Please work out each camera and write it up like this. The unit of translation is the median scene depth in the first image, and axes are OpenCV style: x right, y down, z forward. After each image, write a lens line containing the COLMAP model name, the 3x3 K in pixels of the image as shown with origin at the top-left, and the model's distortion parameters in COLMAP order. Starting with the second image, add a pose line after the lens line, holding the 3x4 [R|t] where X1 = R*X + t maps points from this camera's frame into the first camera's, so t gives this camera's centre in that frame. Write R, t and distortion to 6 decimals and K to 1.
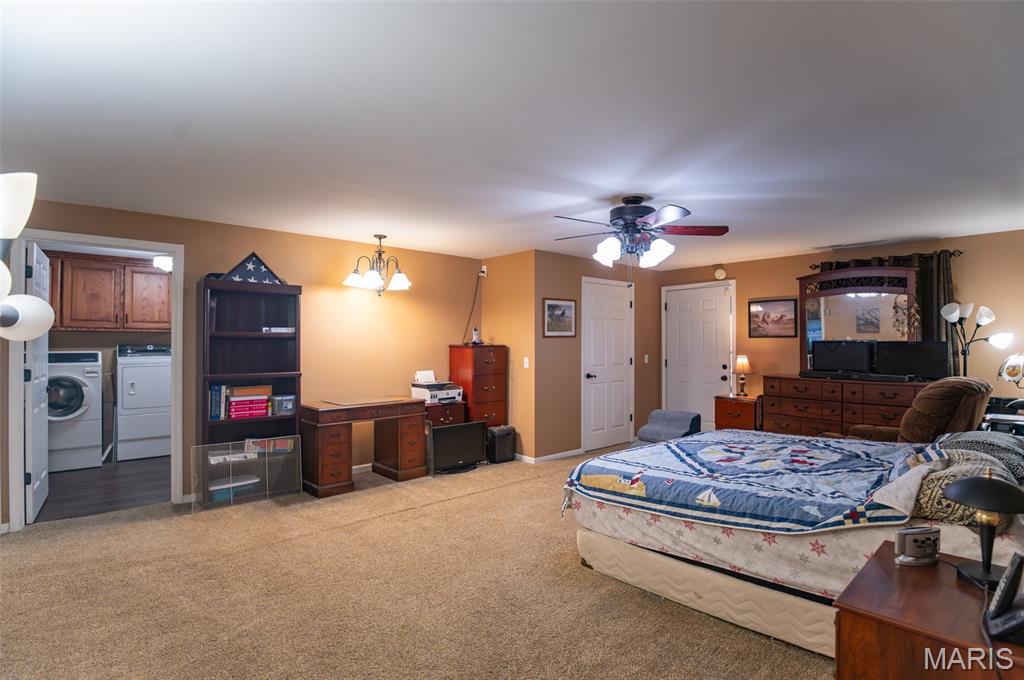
lens RADIAL K [[498.0, 0, 512.0], [0, 498.0, 340.0], [0, 0, 1]] dist [-0.023002, -0.005002]
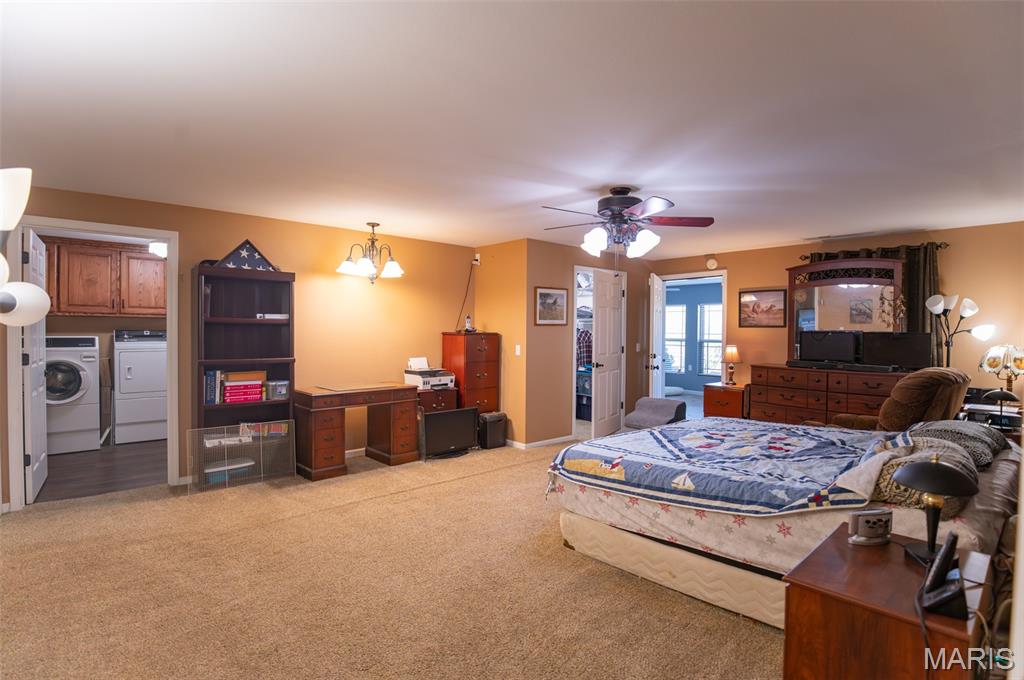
lens RADIAL K [[498.0, 0, 512.0], [0, 498.0, 340.0], [0, 0, 1]] dist [-0.023002, -0.005002]
pose [[0.999970, 0.007334, 0.002434, 0.019433], [-0.007393, 0.999662, 0.024914, -0.000908], [-0.002250, -0.024931, 0.999687, -0.018920]]
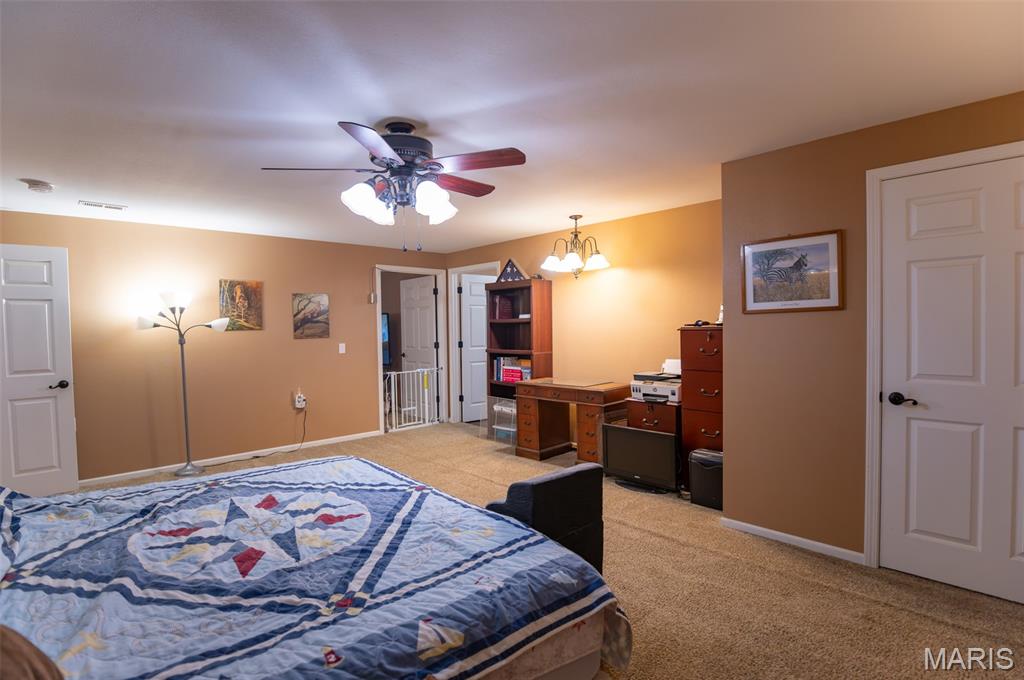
lens RADIAL K [[498.0, 0, 512.0], [0, 498.0, 340.0], [0, 0, 1]] dist [-0.023002, -0.005002]
pose [[0.032893, 0.028045, -0.999065, 0.858230], [0.025307, 0.999262, 0.028884, 0.002327], [0.999138, -0.026234, 0.032159, 1.005155]]
